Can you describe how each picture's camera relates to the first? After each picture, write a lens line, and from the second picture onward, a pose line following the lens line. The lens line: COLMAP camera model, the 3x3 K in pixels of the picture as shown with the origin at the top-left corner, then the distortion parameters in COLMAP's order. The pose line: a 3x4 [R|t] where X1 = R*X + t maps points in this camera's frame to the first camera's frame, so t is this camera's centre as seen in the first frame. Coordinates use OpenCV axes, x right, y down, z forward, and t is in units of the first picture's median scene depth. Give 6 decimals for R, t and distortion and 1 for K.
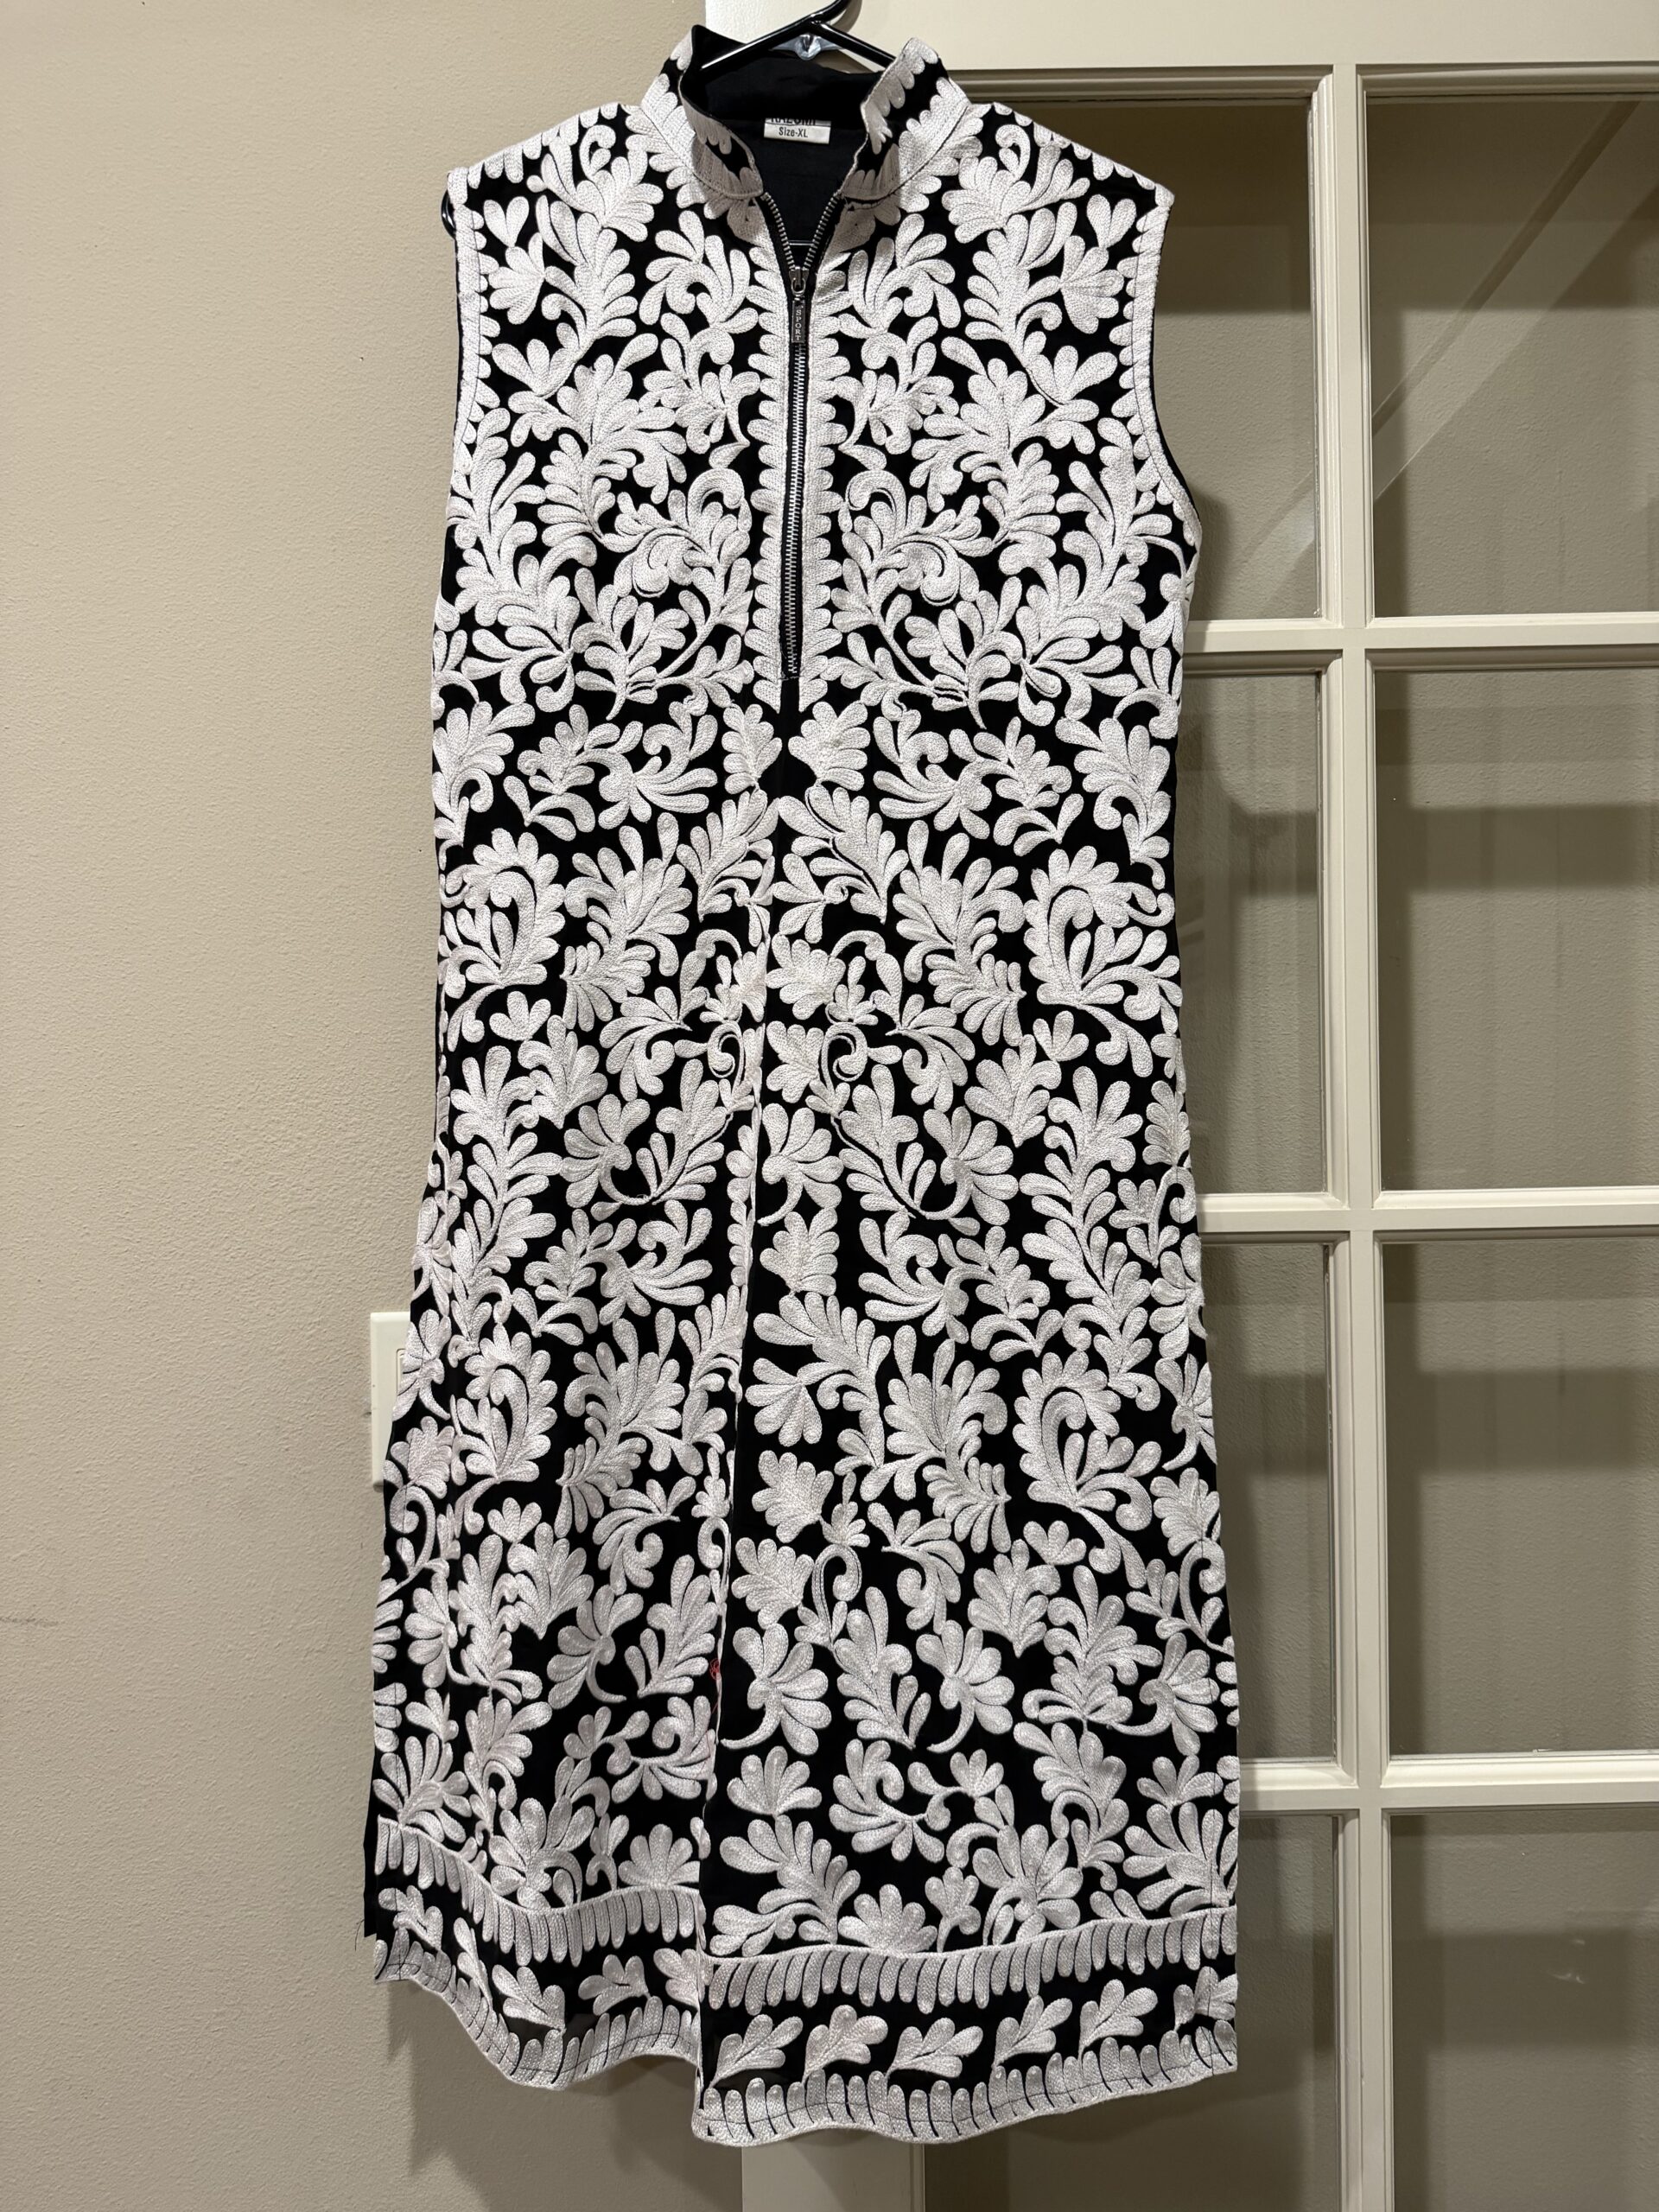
lens RADIAL K [[1620.4, 0, 819.8], [0, 1620.4, 1114.2], [0, 0, 1]] dist [0.015970, -0.035580]
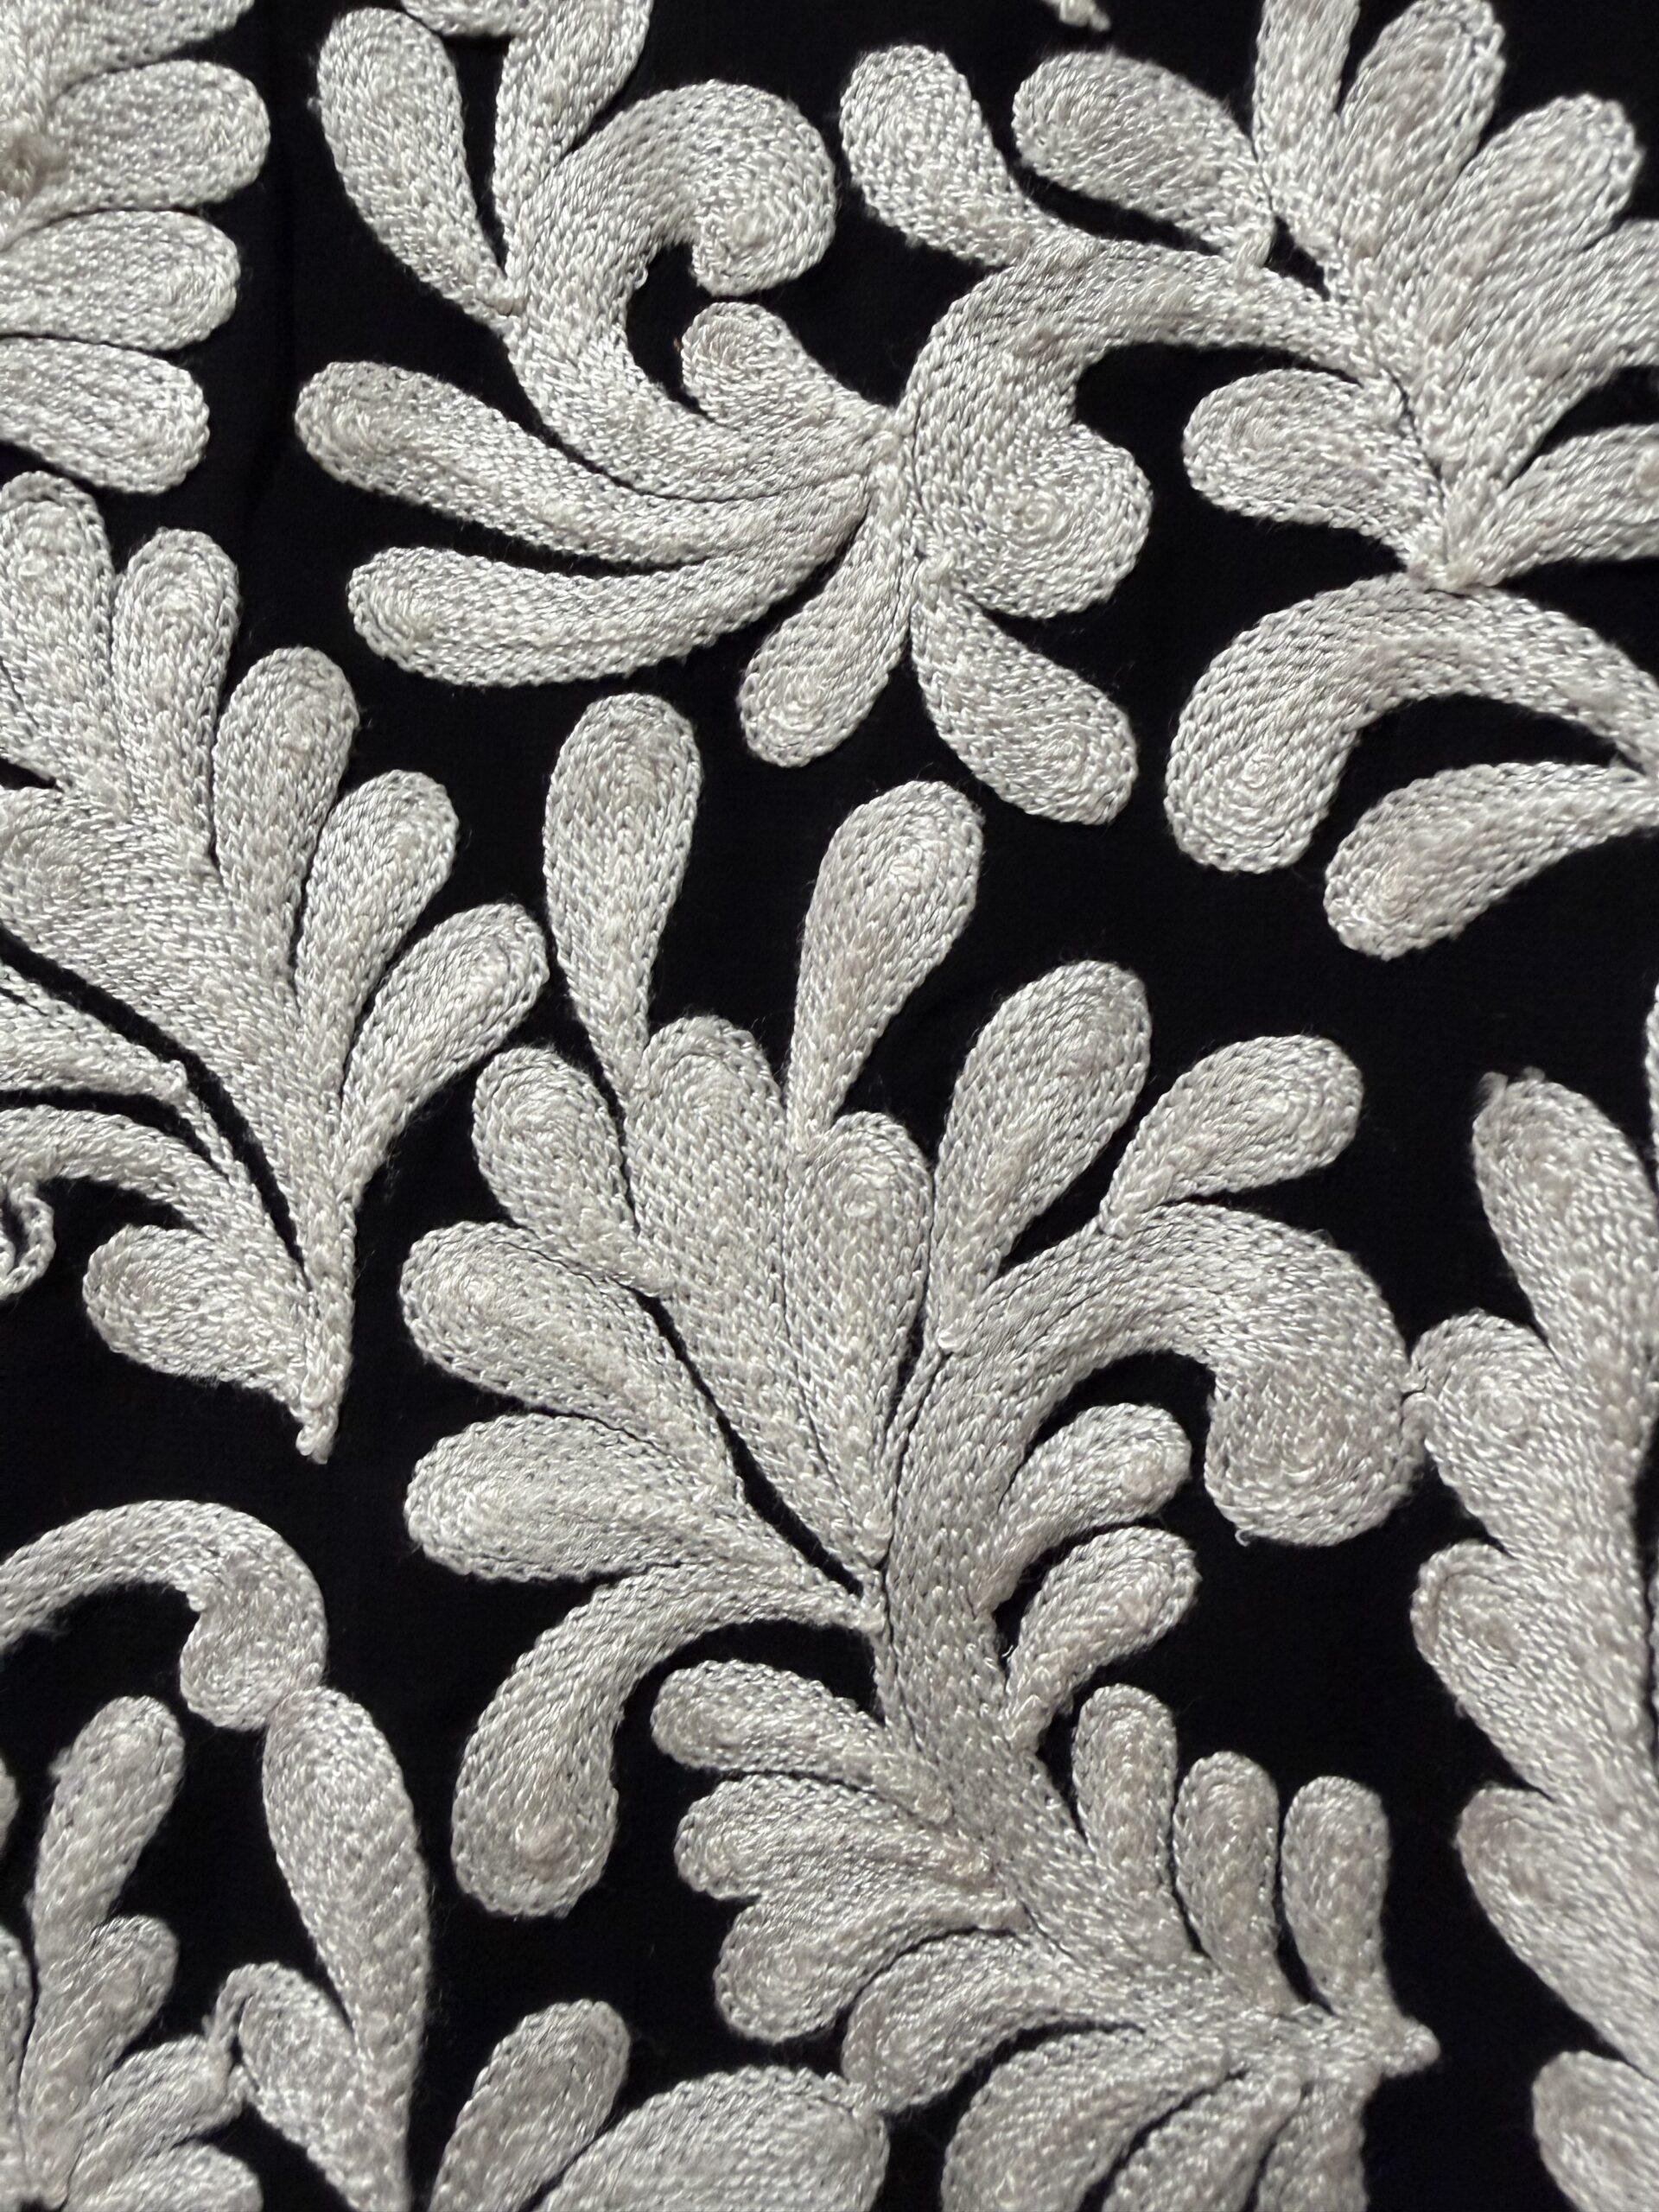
lens RADIAL K [[1620.4, 0, 812.0], [0, 1620.4, 941.1], [0, 0, 1]] dist [0.015970, -0.035580]
pose [[0.984566, 0.002231, -0.175002, 0.101955], [-0.015879, 0.996933, -0.076627, -0.149321], [0.174294, 0.078223, 0.981582, 0.865683]]
